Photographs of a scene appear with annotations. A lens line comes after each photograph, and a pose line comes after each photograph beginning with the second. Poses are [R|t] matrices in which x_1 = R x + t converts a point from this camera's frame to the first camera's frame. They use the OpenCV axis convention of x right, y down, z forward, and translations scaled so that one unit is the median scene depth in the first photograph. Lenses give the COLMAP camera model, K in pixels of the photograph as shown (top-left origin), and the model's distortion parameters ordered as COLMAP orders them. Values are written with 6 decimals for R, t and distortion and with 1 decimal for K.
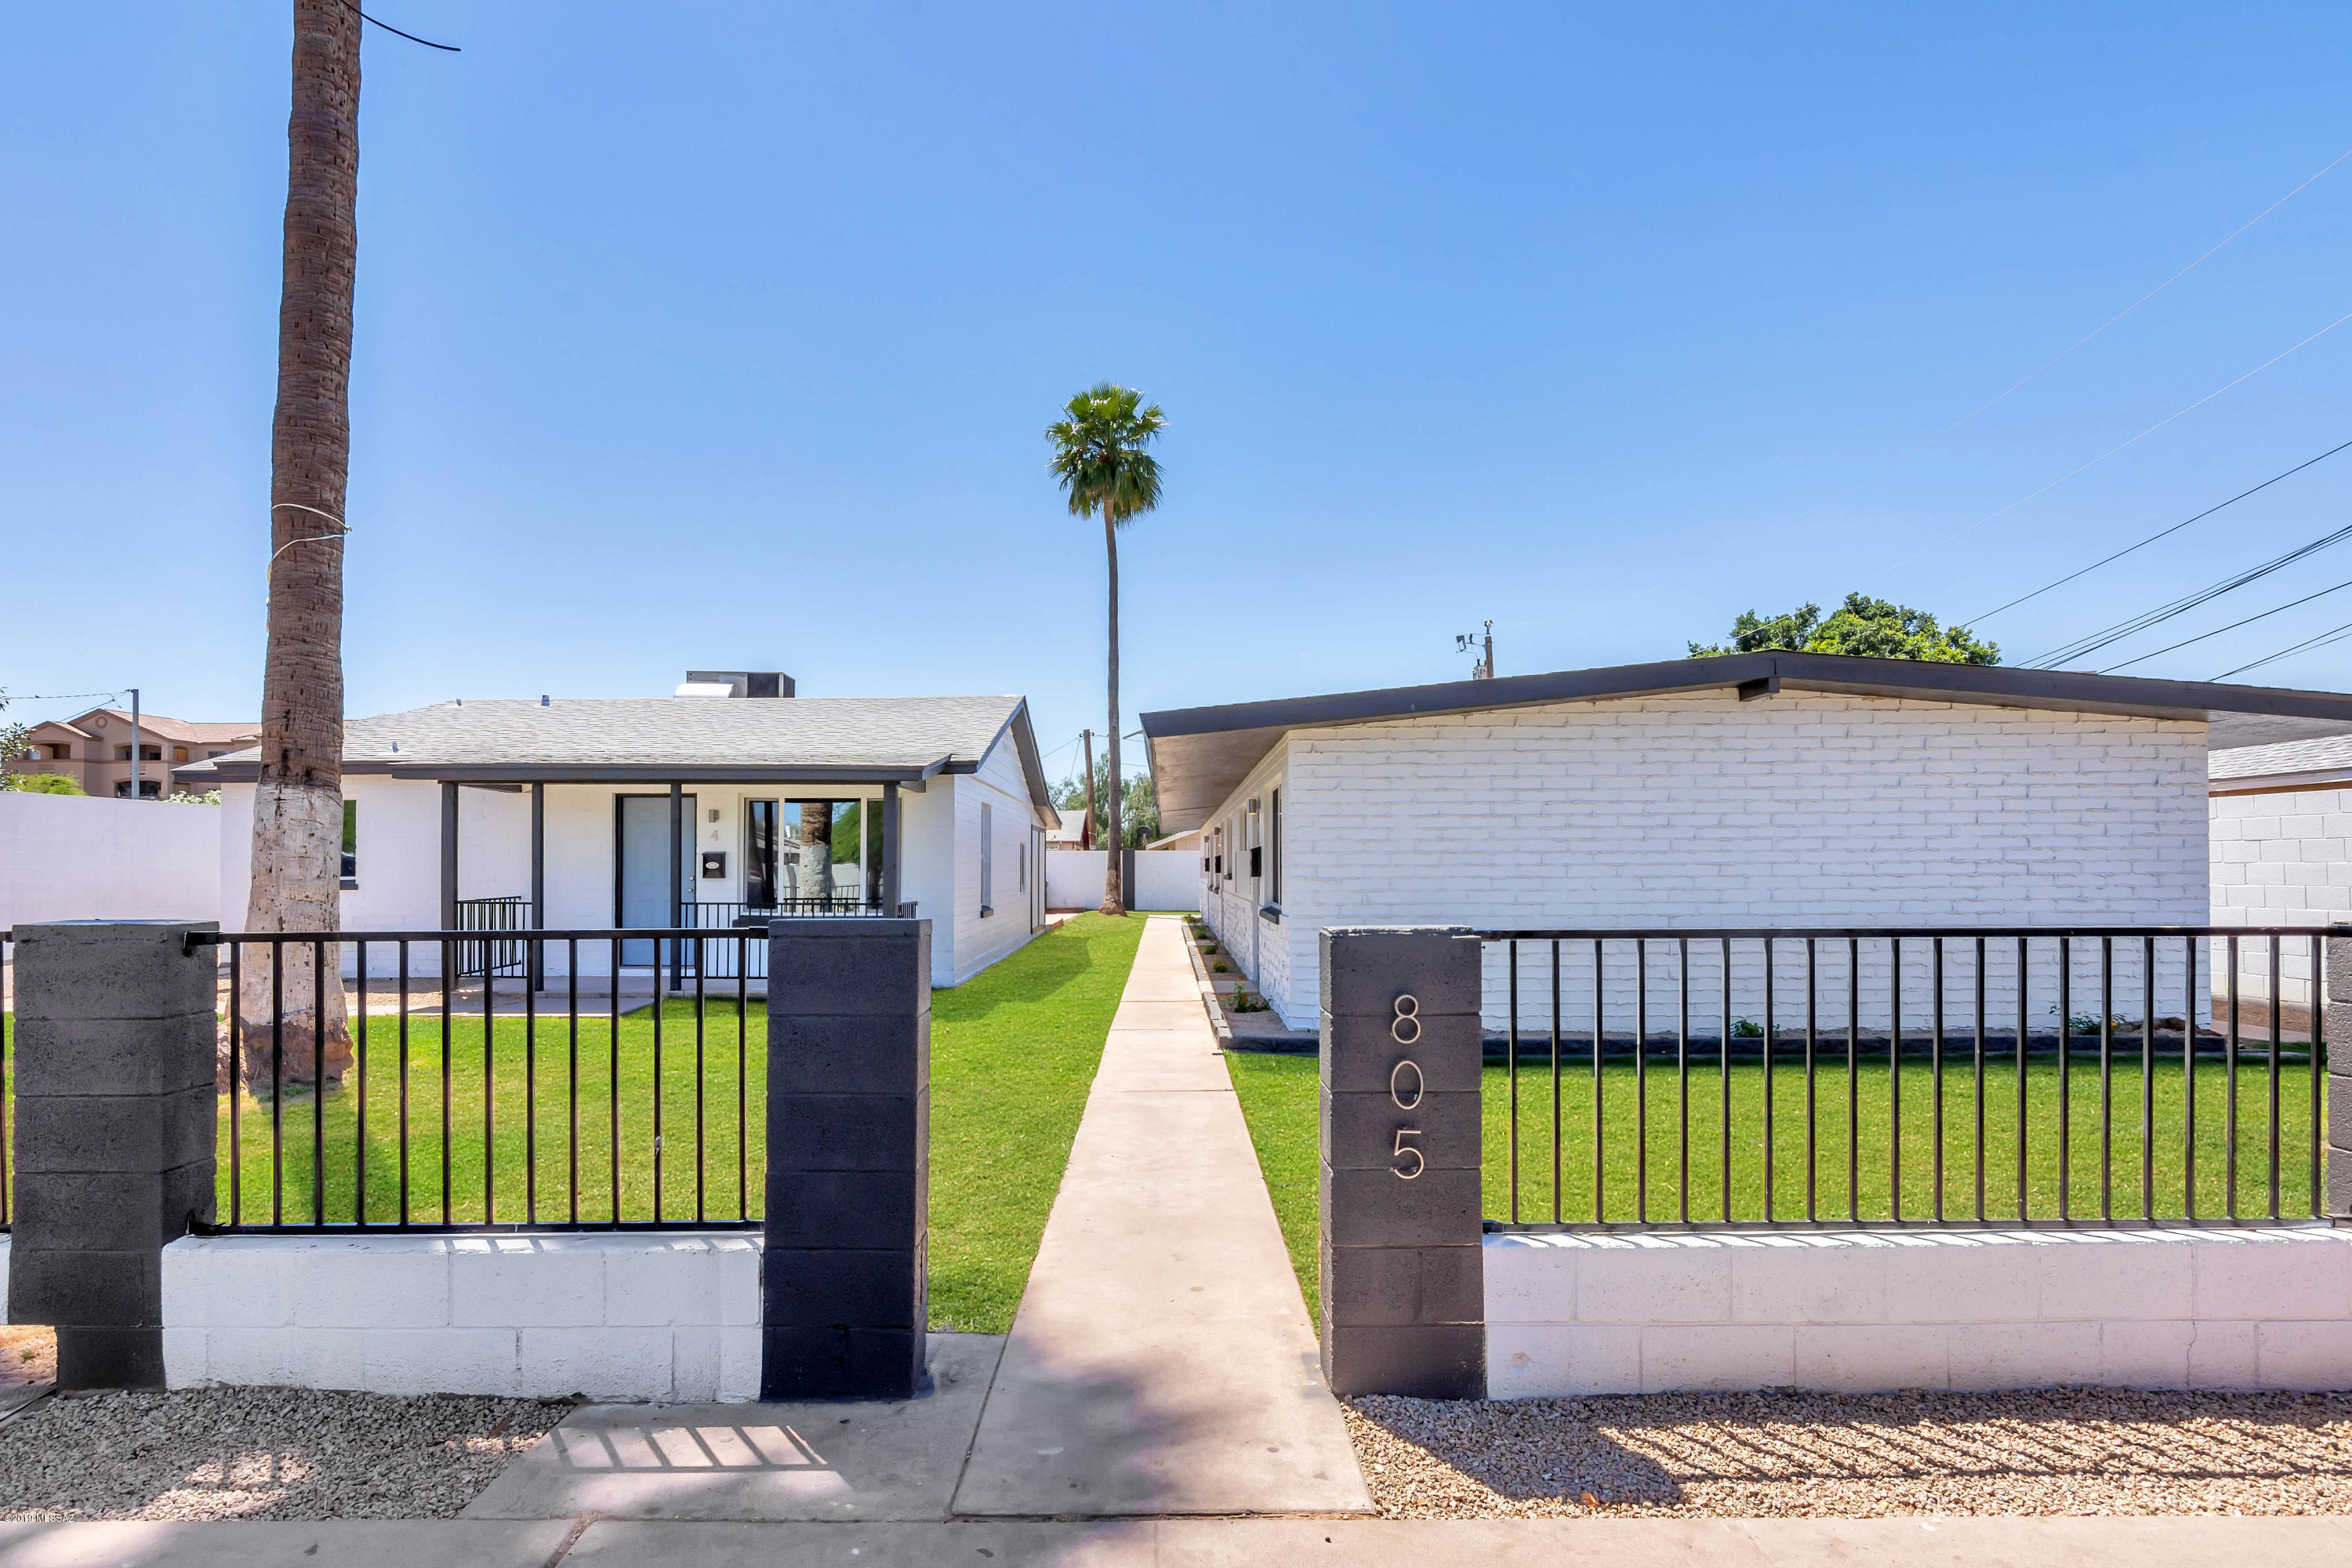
lens RADIAL K [[1154.9, 0, 1110.2], [0, 1154.9, 835.1], [0, 0, 1]] dist [-0.015309, 0.002148]
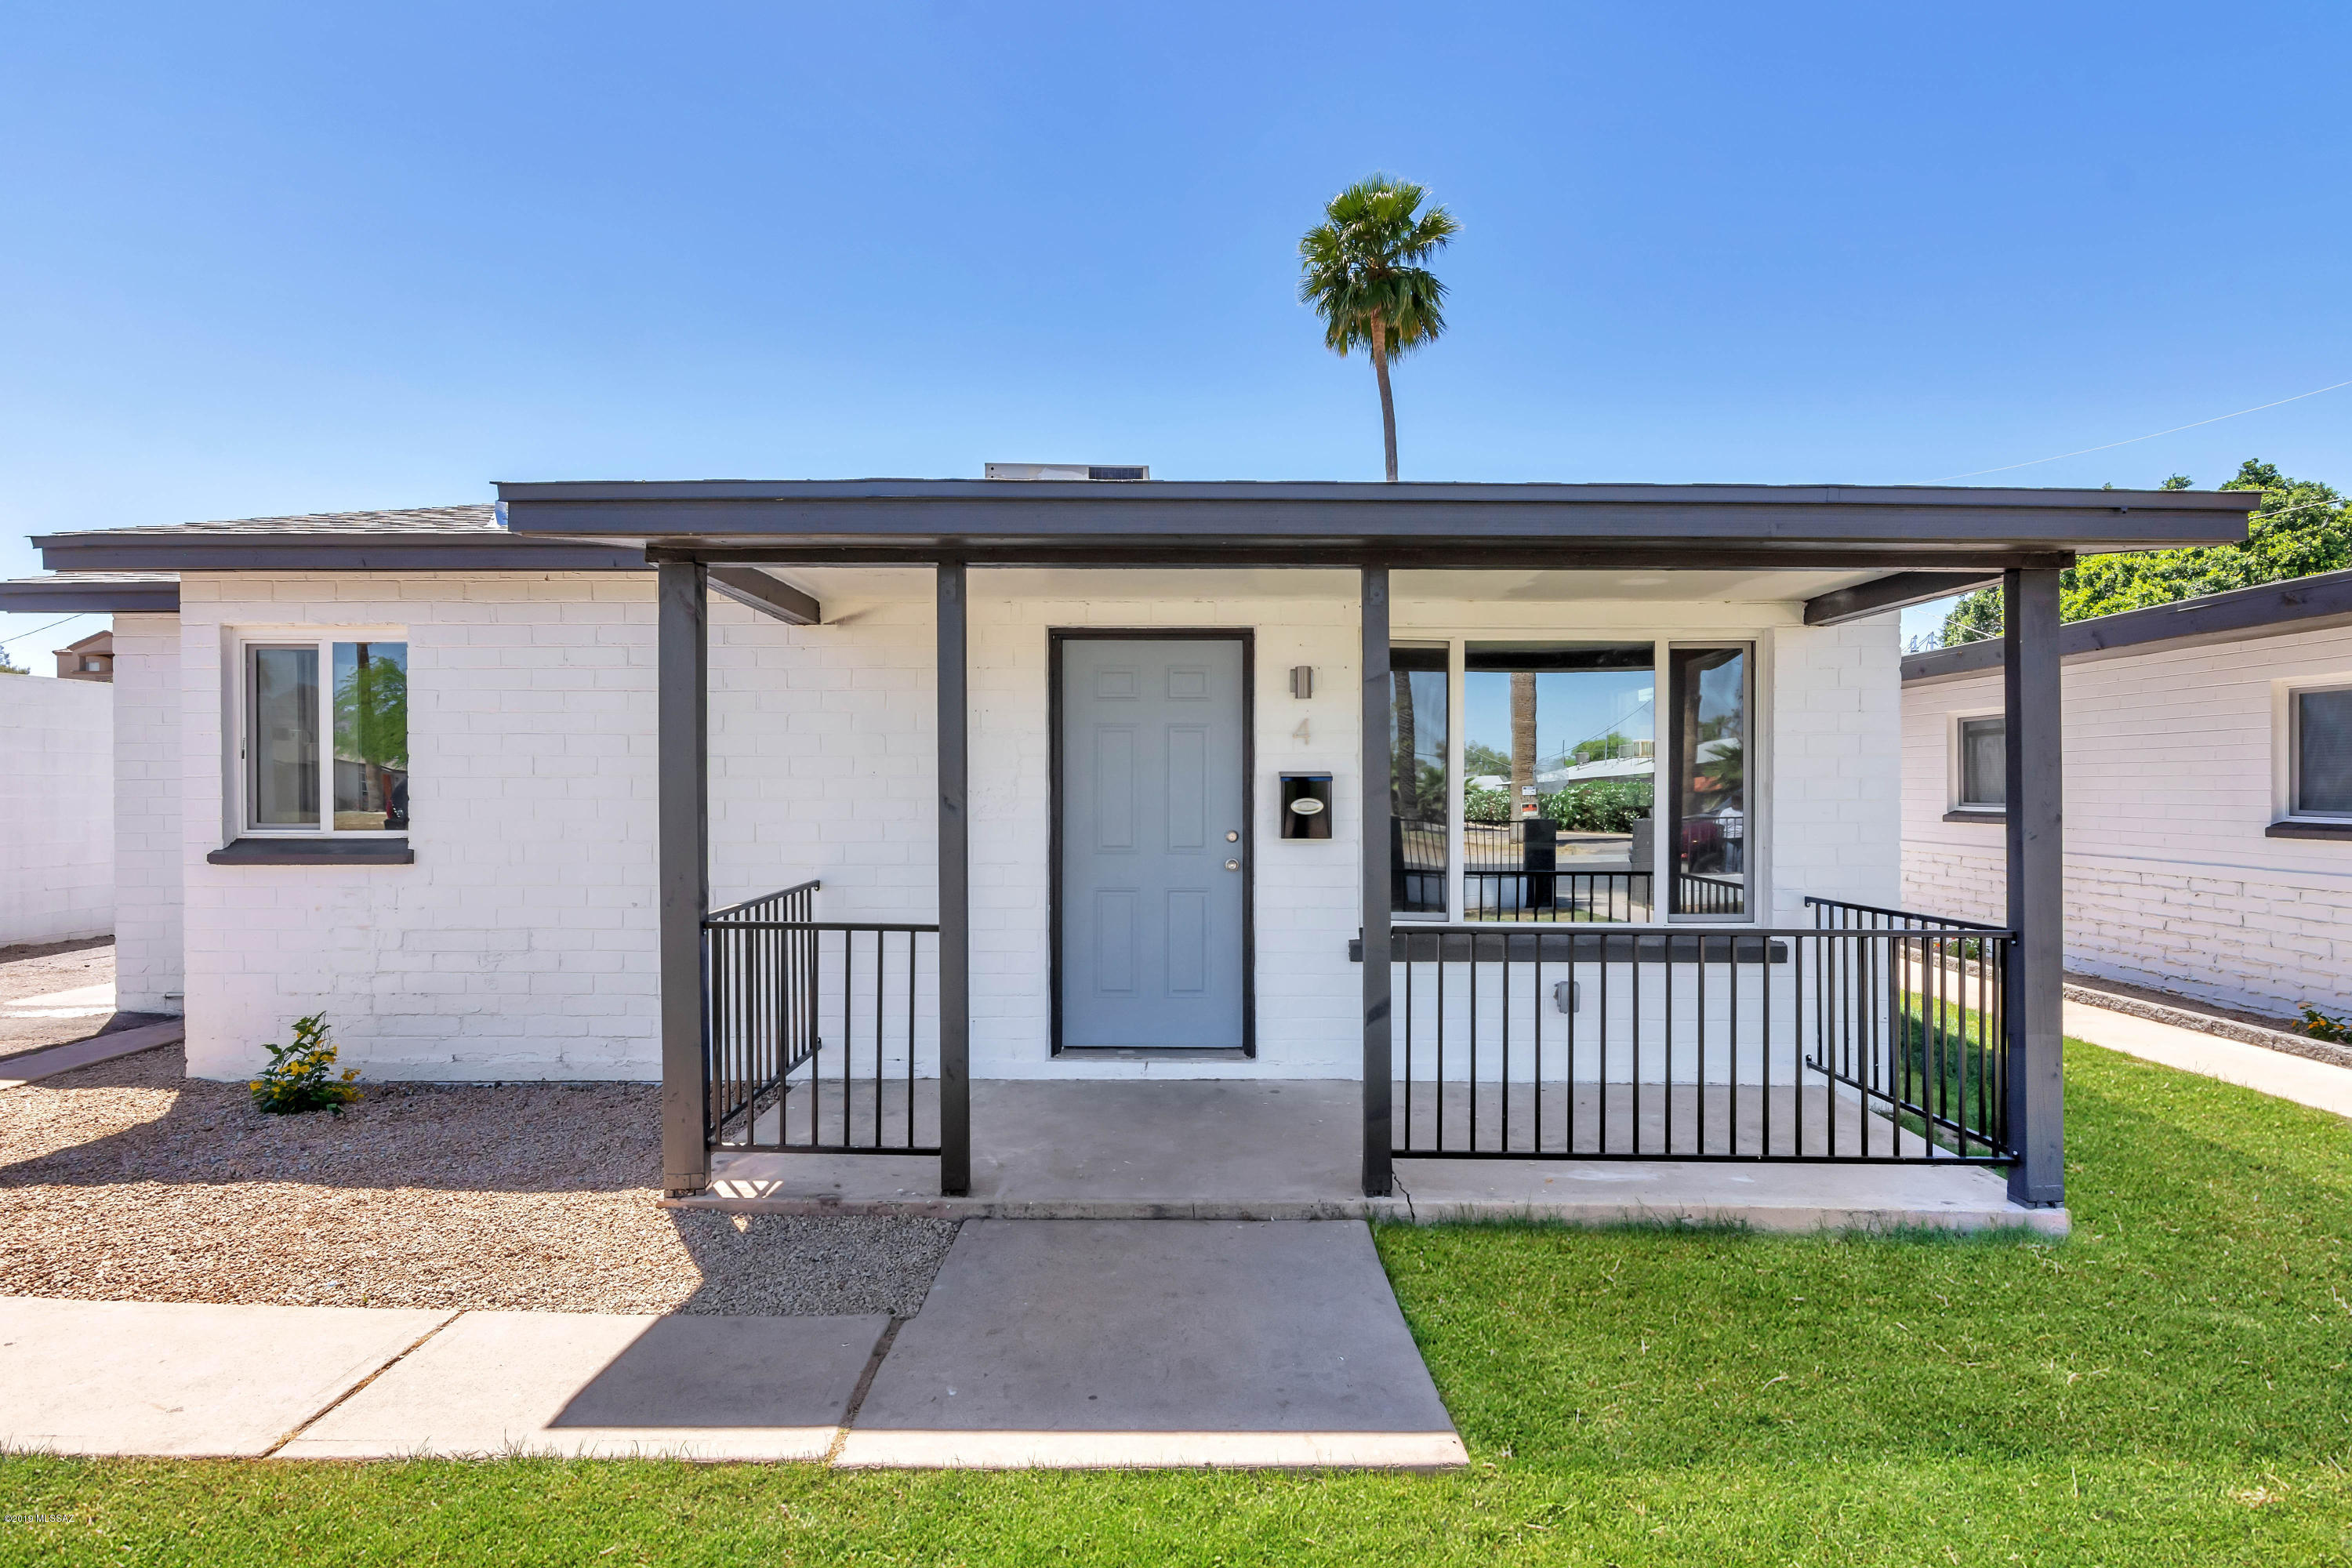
lens RADIAL K [[1157.1, 0, 1193.6], [0, 1157.1, 765.9], [0, 0, 1]] dist [0.000245, 0.003028]
pose [[0.999989, 0.002844, 0.003854, -0.607028], [-0.002879, 0.999954, 0.009170, 0.013819], [-0.003828, -0.009181, 0.999951, 0.944834]]
